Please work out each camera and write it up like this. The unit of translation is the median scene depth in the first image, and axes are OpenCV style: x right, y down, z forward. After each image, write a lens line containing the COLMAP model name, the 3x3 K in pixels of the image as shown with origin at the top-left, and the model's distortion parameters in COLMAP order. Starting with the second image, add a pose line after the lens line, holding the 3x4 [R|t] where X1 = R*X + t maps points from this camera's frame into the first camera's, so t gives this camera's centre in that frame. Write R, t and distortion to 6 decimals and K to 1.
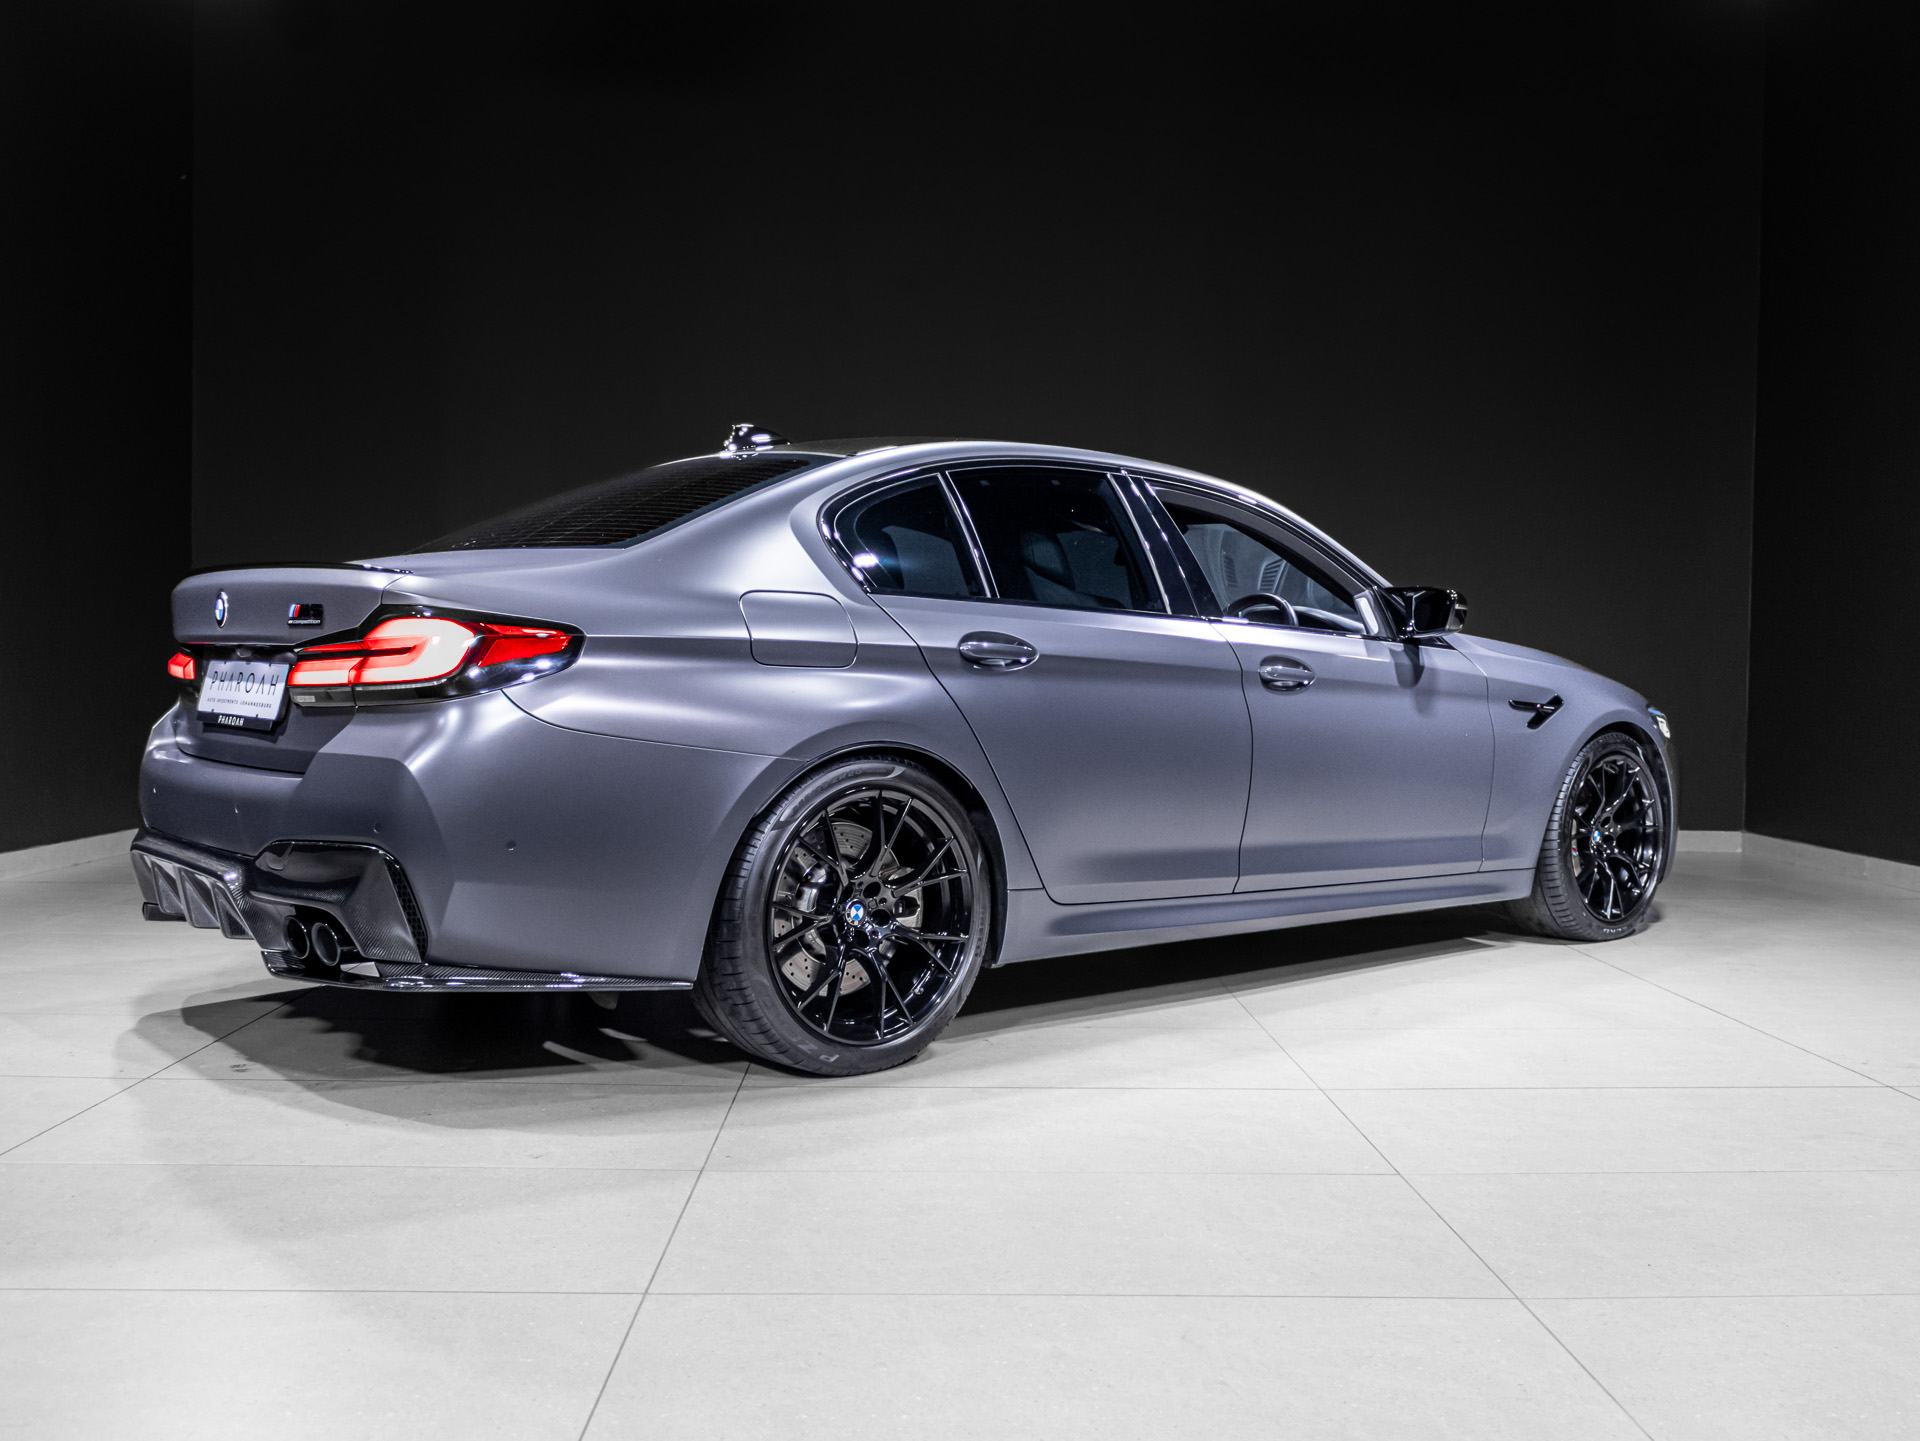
lens RADIAL K [[1741.9, 0, 968.2], [0, 1741.9, 729.1], [0, 0, 1]] dist [-0.008291, 0.008392]
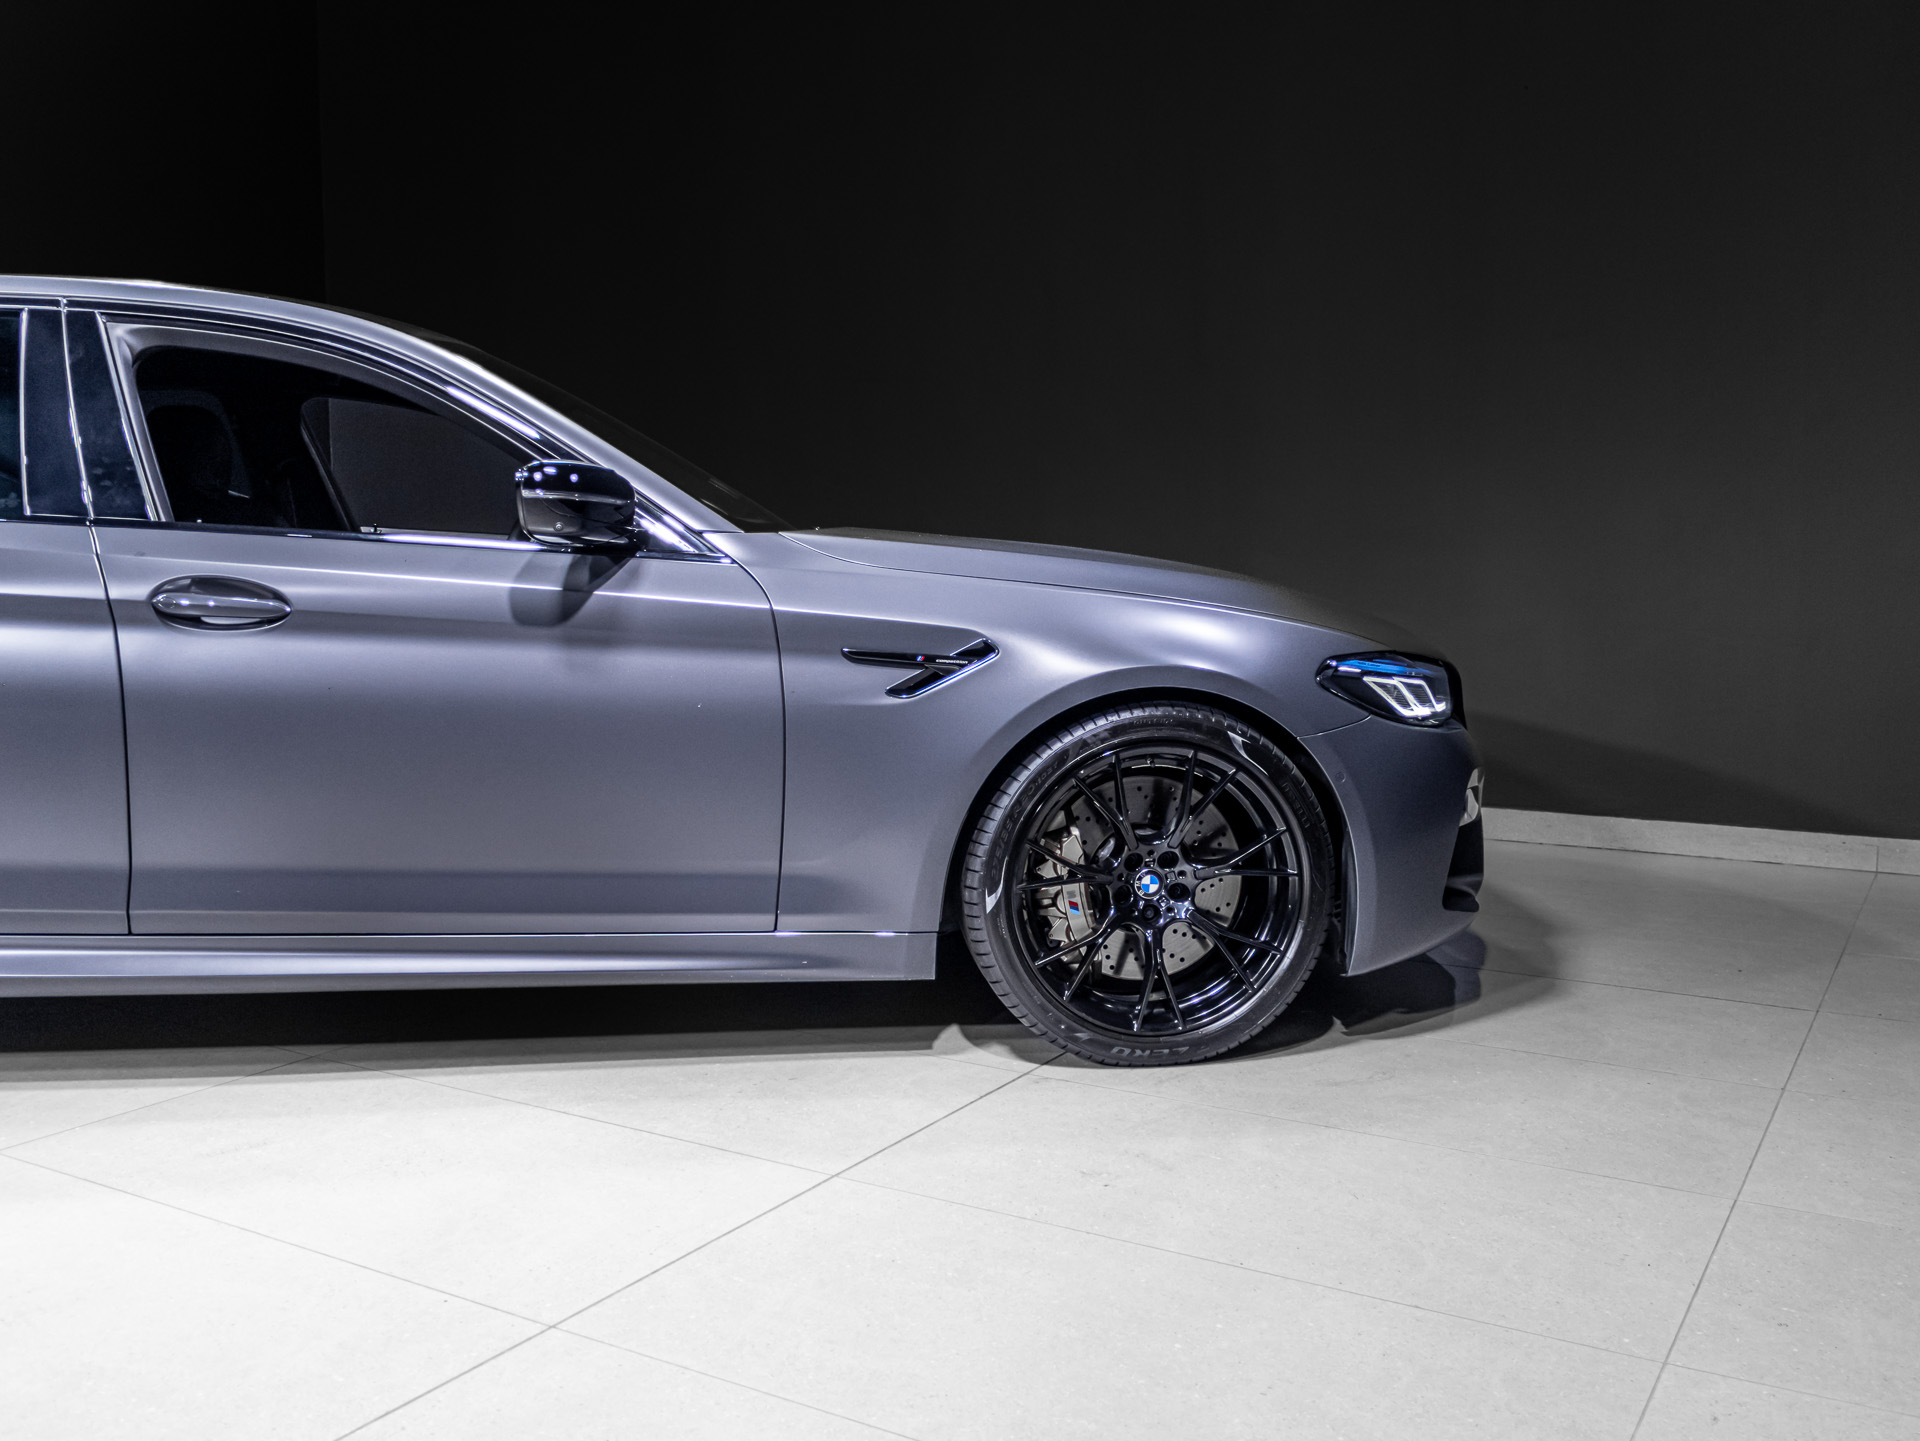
lens RADIAL K [[1694.0, 0, 964.8], [0, 1694.0, 742.7], [0, 0, 1]] dist [-0.009000, -0.013387]
pose [[0.848838, 0.060869, -0.525137, 0.909681], [-0.019314, 0.996257, 0.084257, -0.047442], [0.528300, -0.061378, 0.846836, 0.747229]]
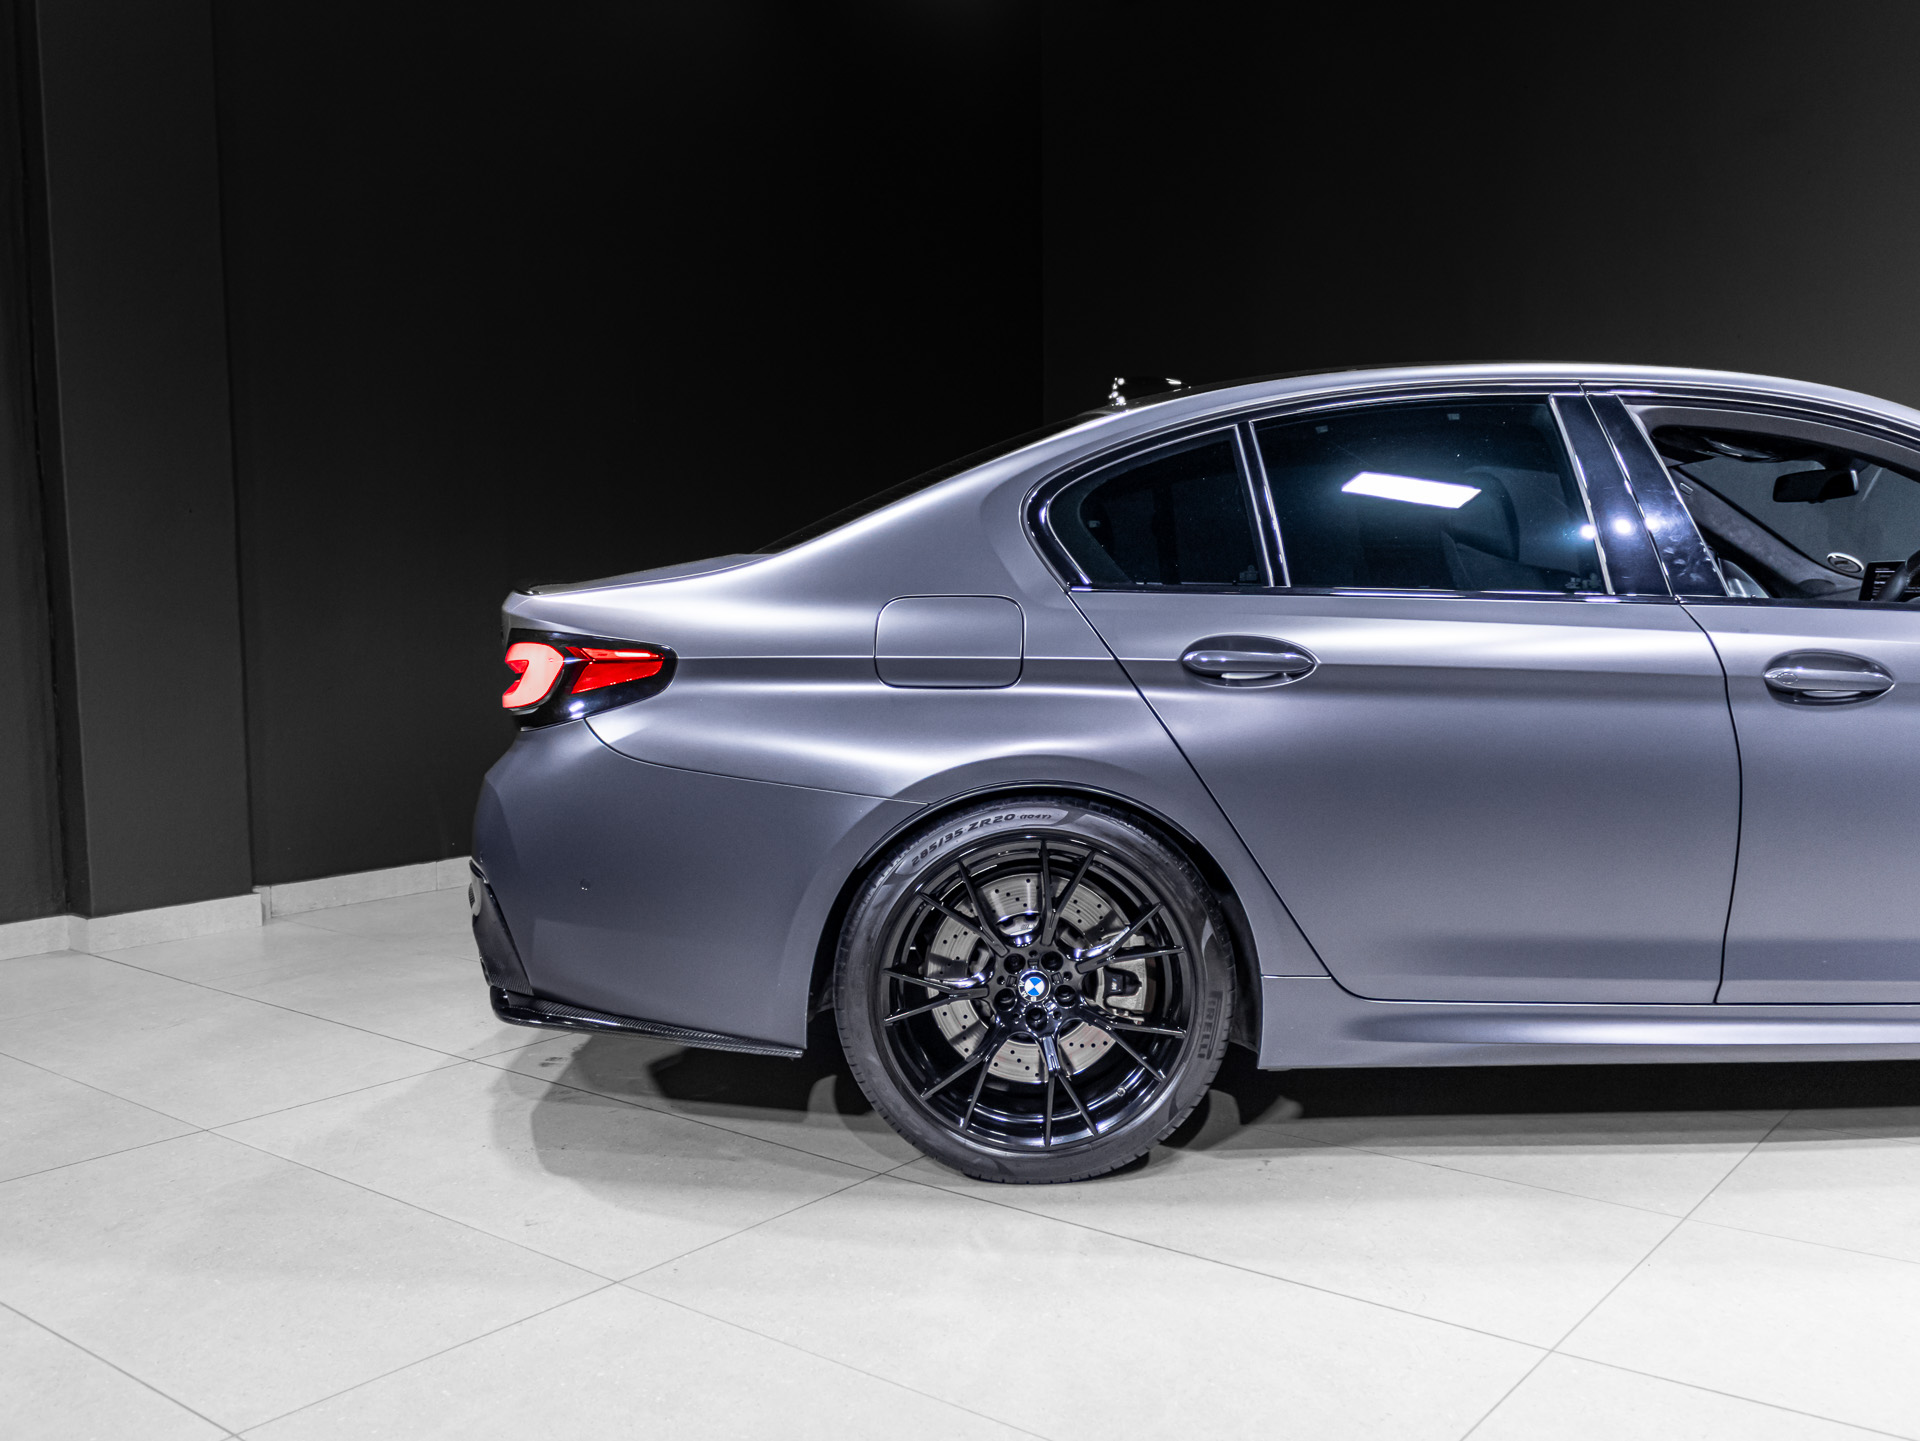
lens RADIAL K [[1737.3, 0, 968.7], [0, 1737.3, 729.2], [0, 0, 1]] dist [-0.011105, -0.017662]
pose [[0.767073, 0.033130, -0.640704, 0.428358], [0.000676, 0.998624, 0.052446, -0.057573], [0.641560, -0.040663, 0.765994, 0.360682]]
